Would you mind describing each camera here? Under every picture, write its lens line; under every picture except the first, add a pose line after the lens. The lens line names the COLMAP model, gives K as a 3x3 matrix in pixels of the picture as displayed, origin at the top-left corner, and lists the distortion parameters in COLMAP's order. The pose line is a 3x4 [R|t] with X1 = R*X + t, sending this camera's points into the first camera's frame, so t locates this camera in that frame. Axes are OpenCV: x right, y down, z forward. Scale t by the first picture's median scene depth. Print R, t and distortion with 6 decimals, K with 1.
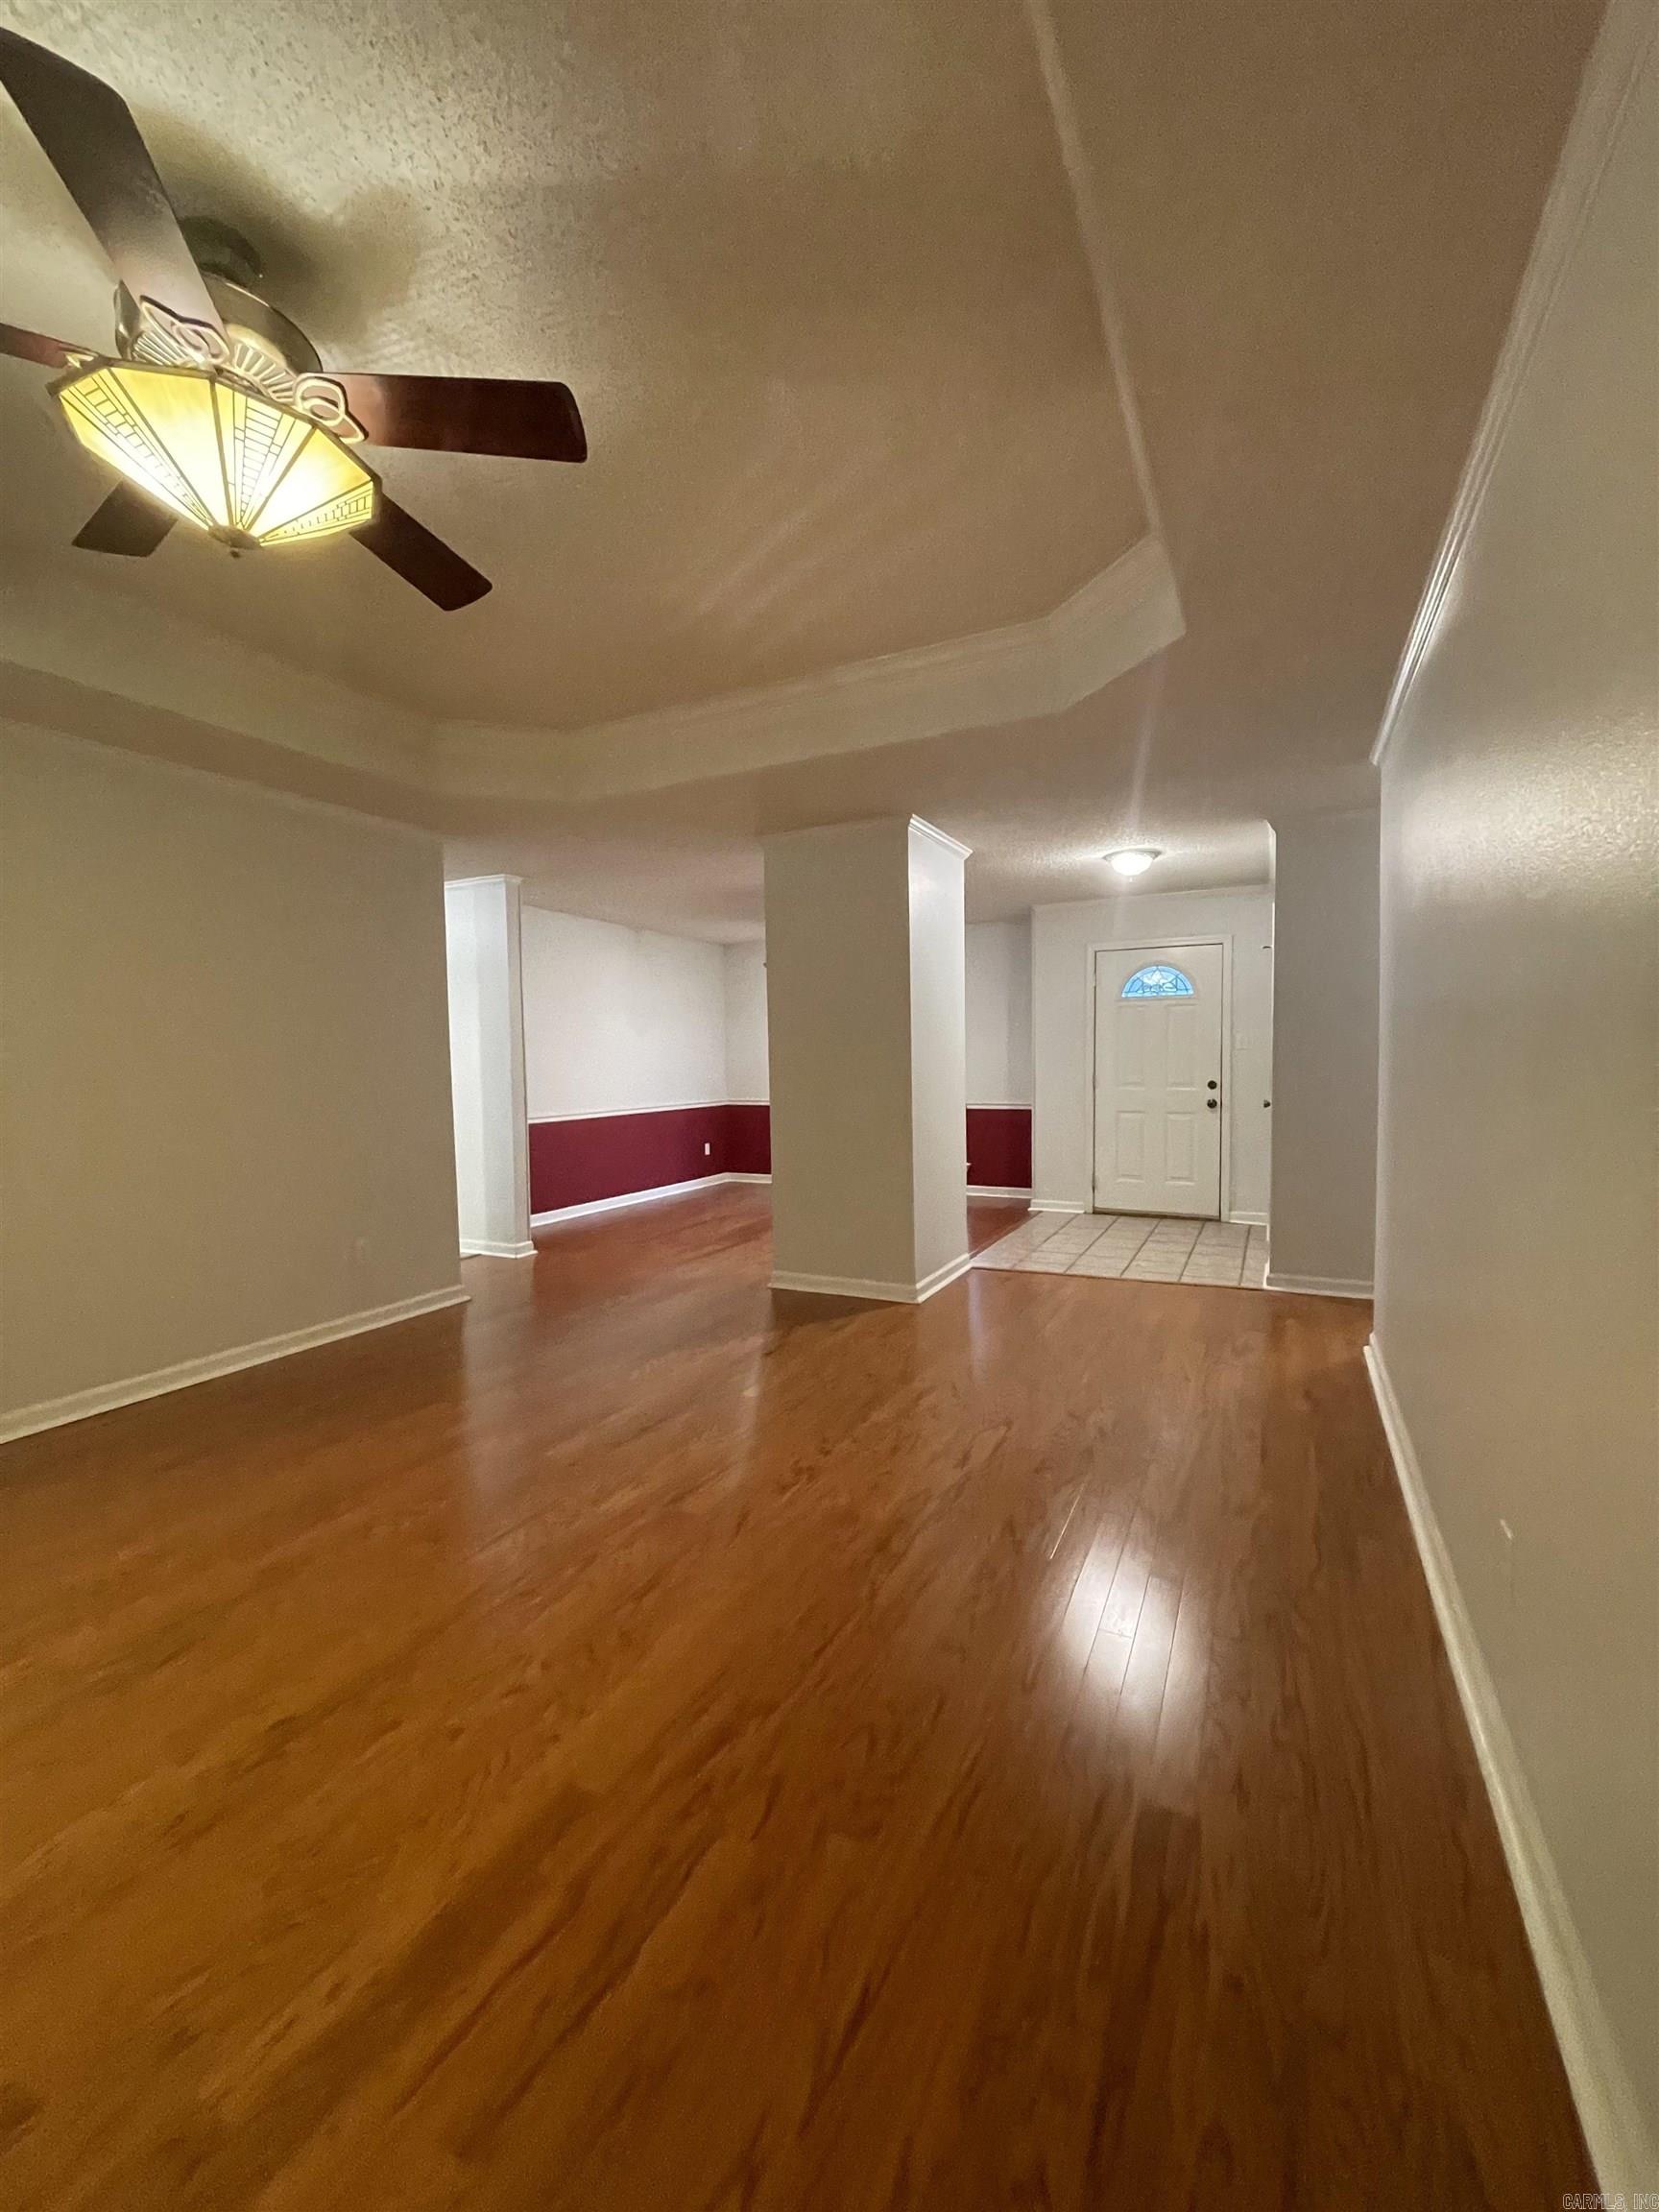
lens RADIAL K [[890.9, 0, 829.5], [0, 890.9, 1106.0], [0, 0, 1]] dist [-0.011665, 0.000121]
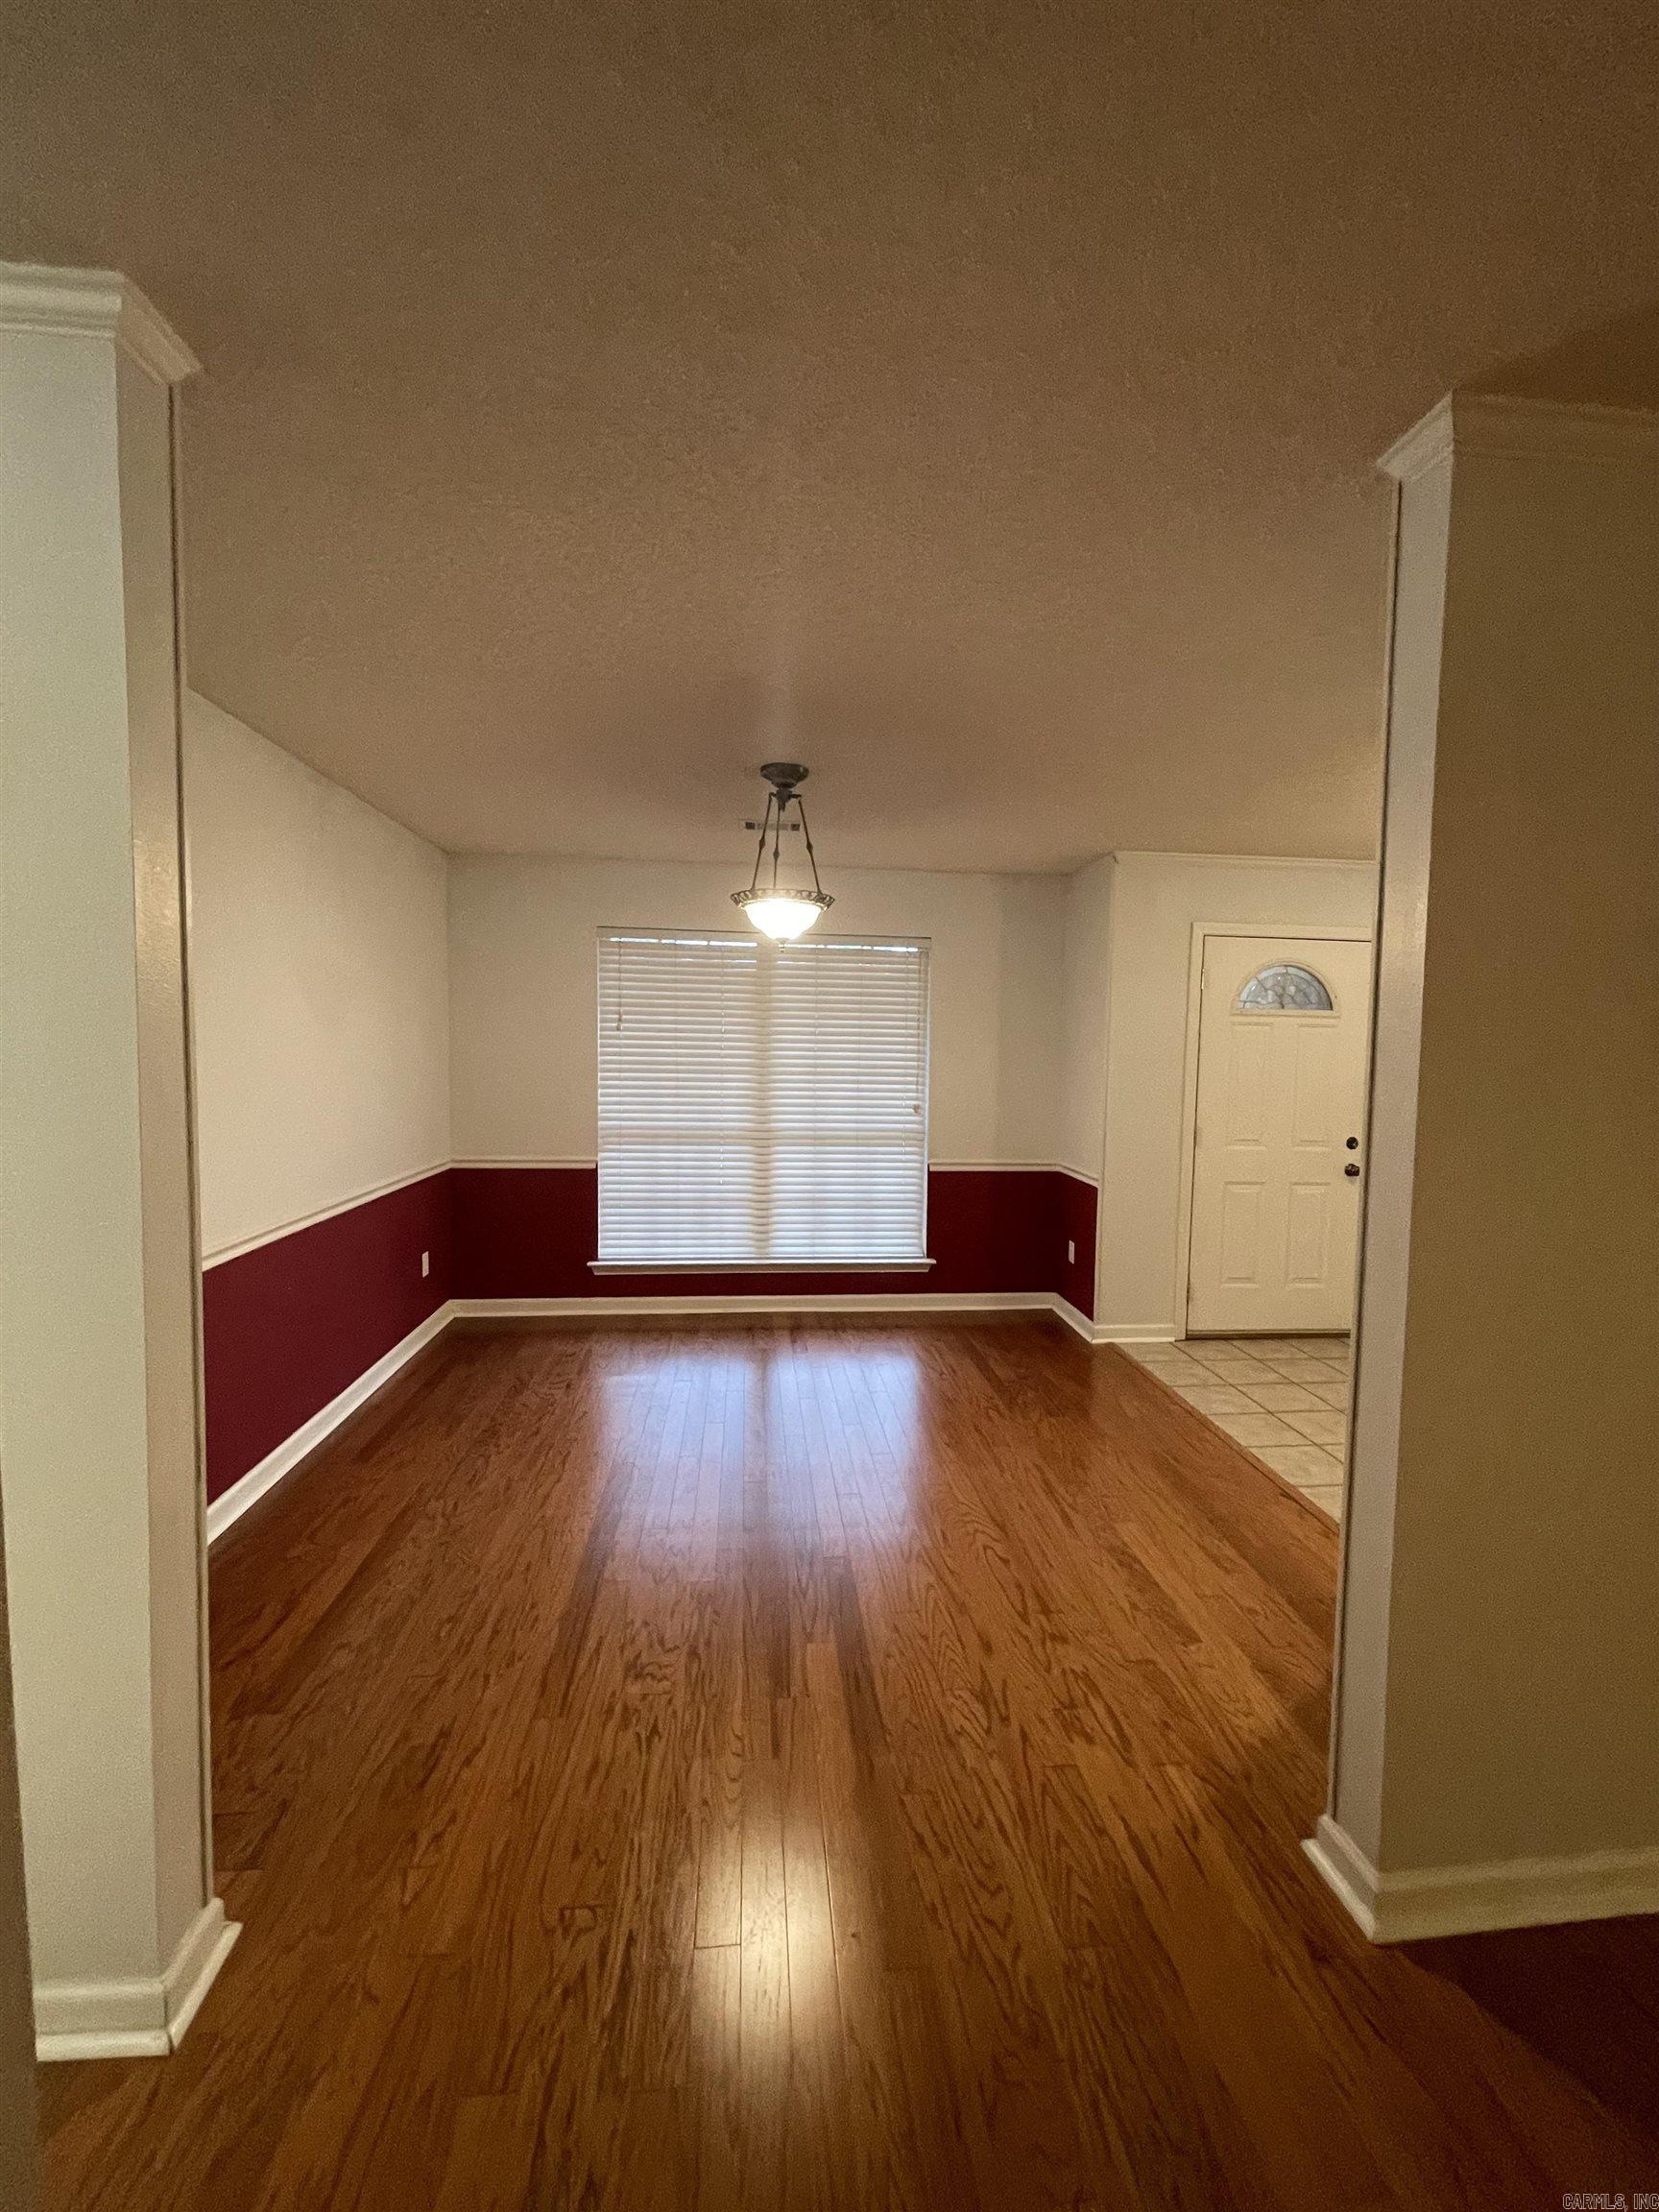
lens RADIAL K [[900.0, 0, 831.3], [0, 900.0, 1096.5], [0, 0, 1]] dist [-0.001431, 0.003578]
pose [[0.847638, -0.001321, 0.530574, -0.284385], [-0.000815, 0.999992, 0.003792, -0.062207], [-0.530575, -0.003647, 0.847630, 0.621485]]
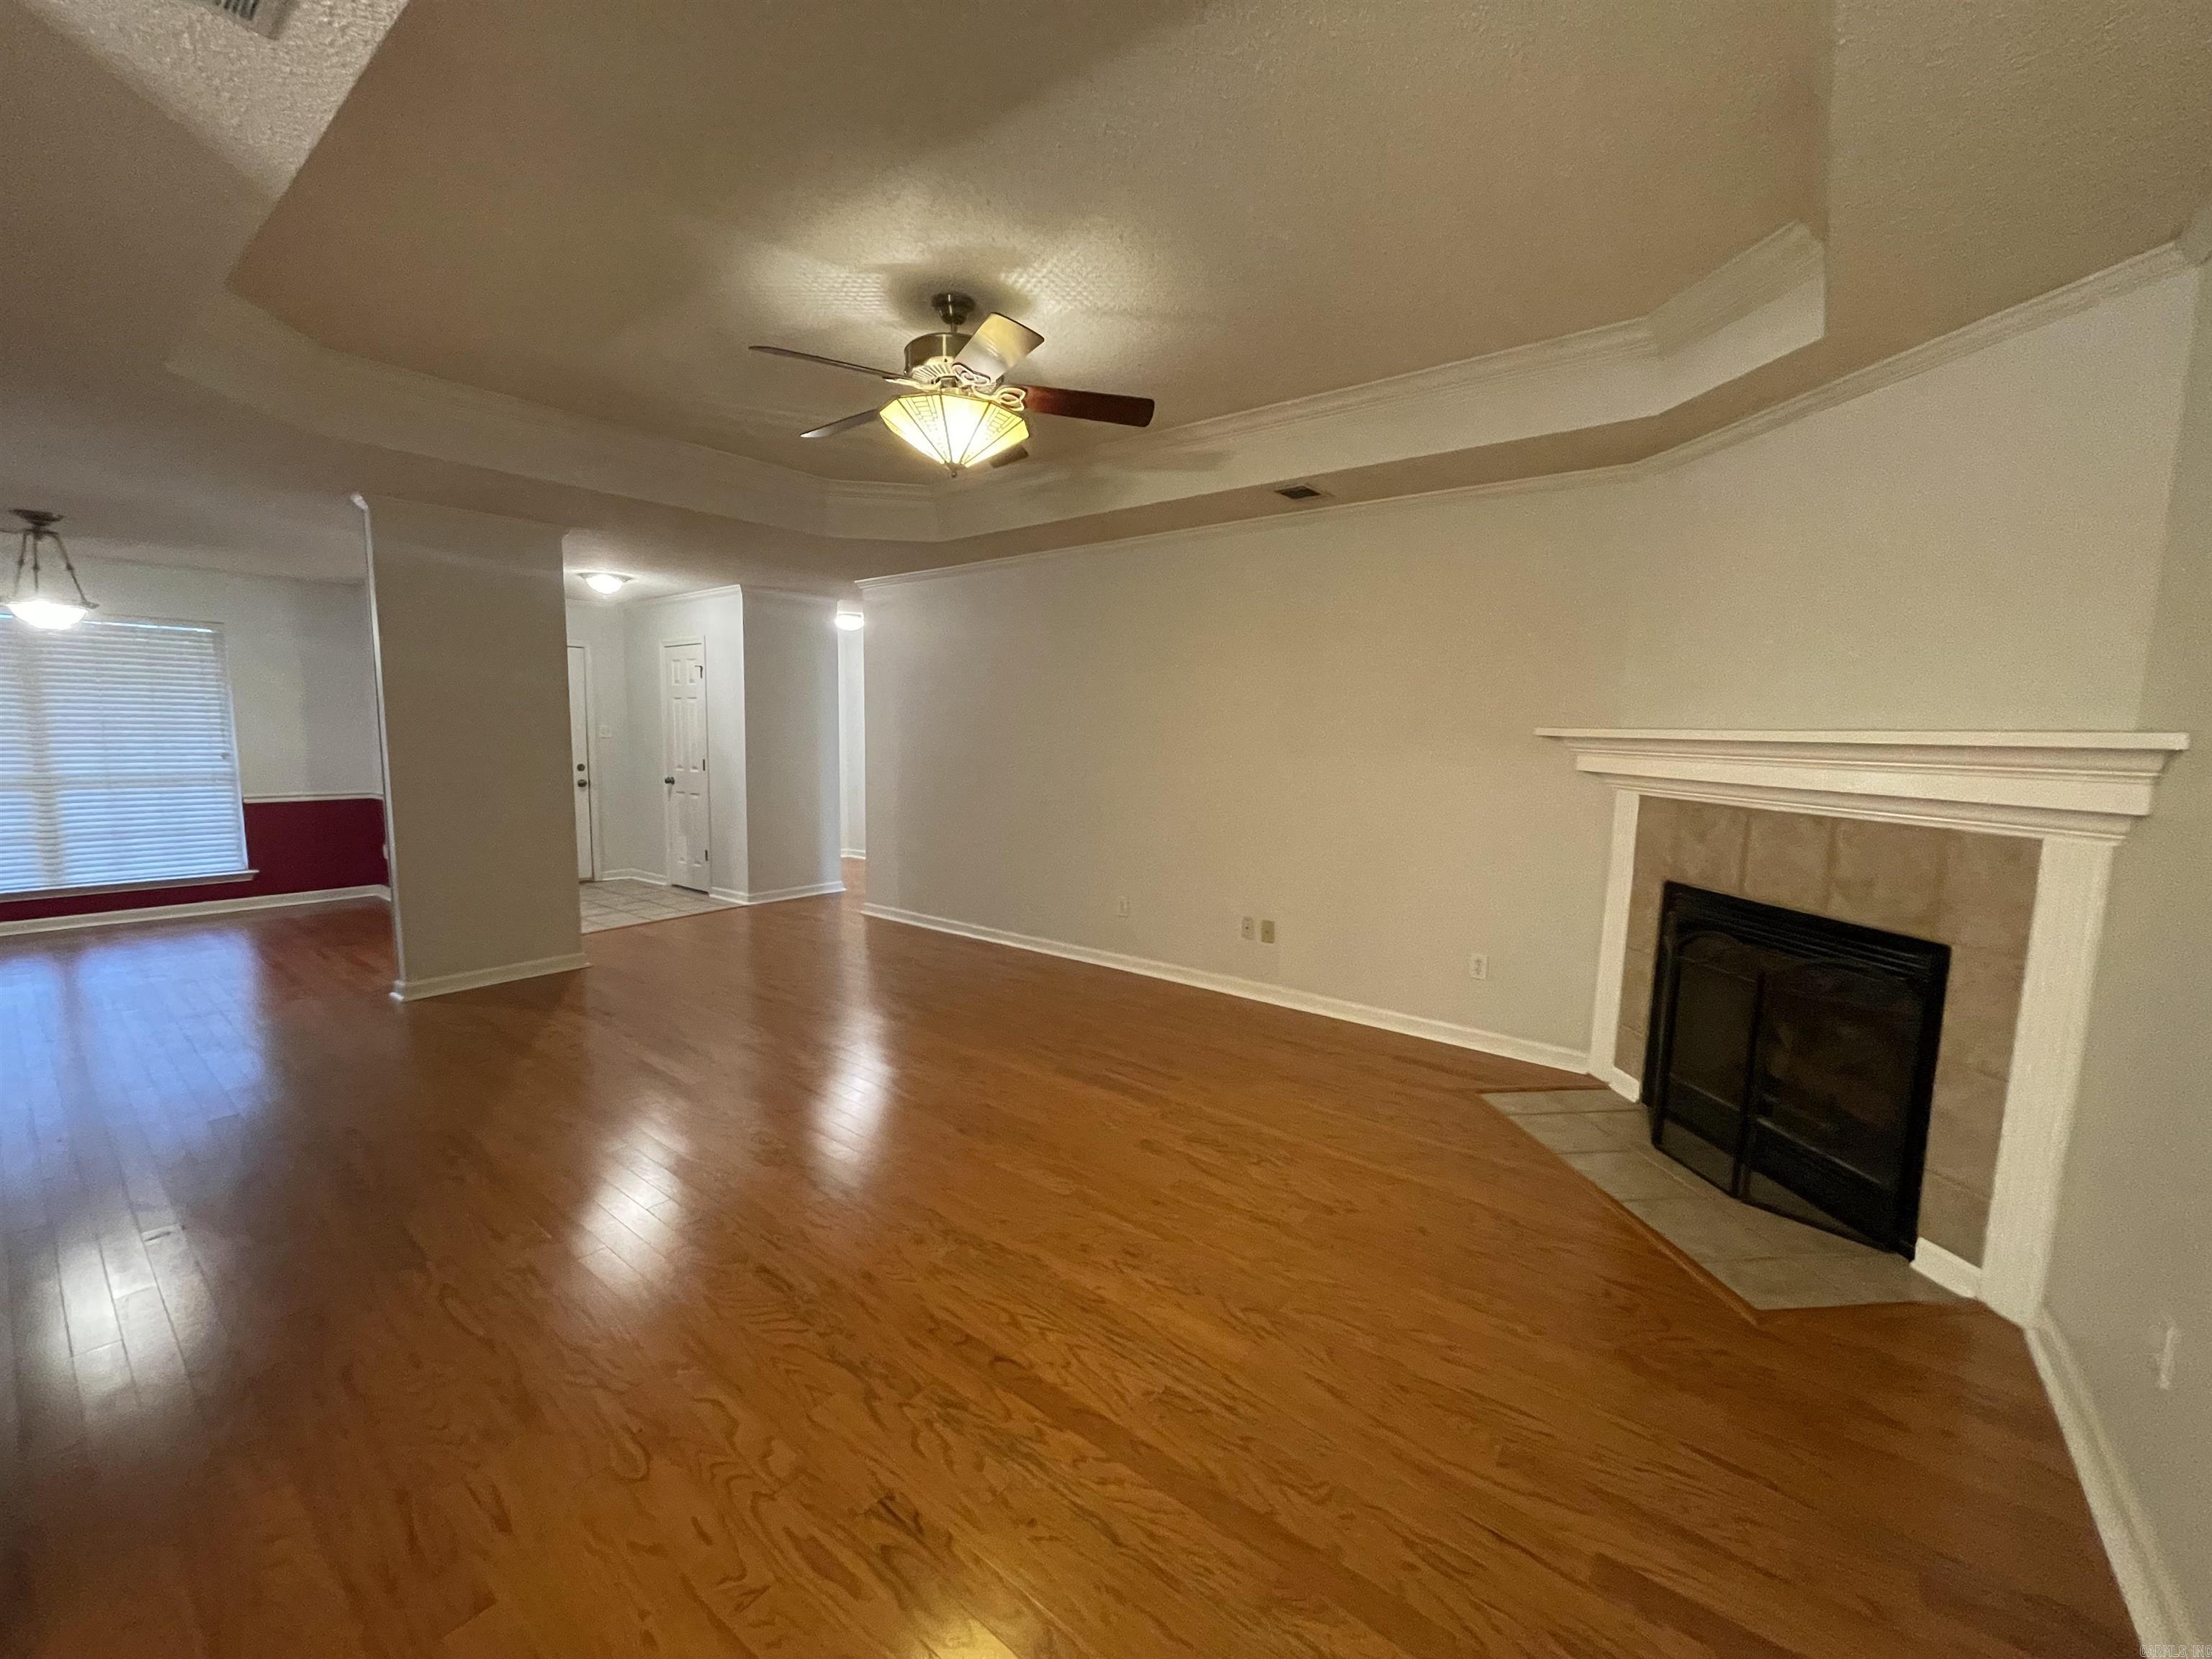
lens RADIAL K [[900.0, 0, 1096.7], [0, 900.0, 823.6], [0, 0, 1]] dist [-0.001431, 0.003578]
pose [[0.214954, -0.080470, 0.973303, -0.585006], [0.038133, 0.996531, 0.073969, -0.011443], [-0.975880, 0.021215, 0.217277, 0.078248]]
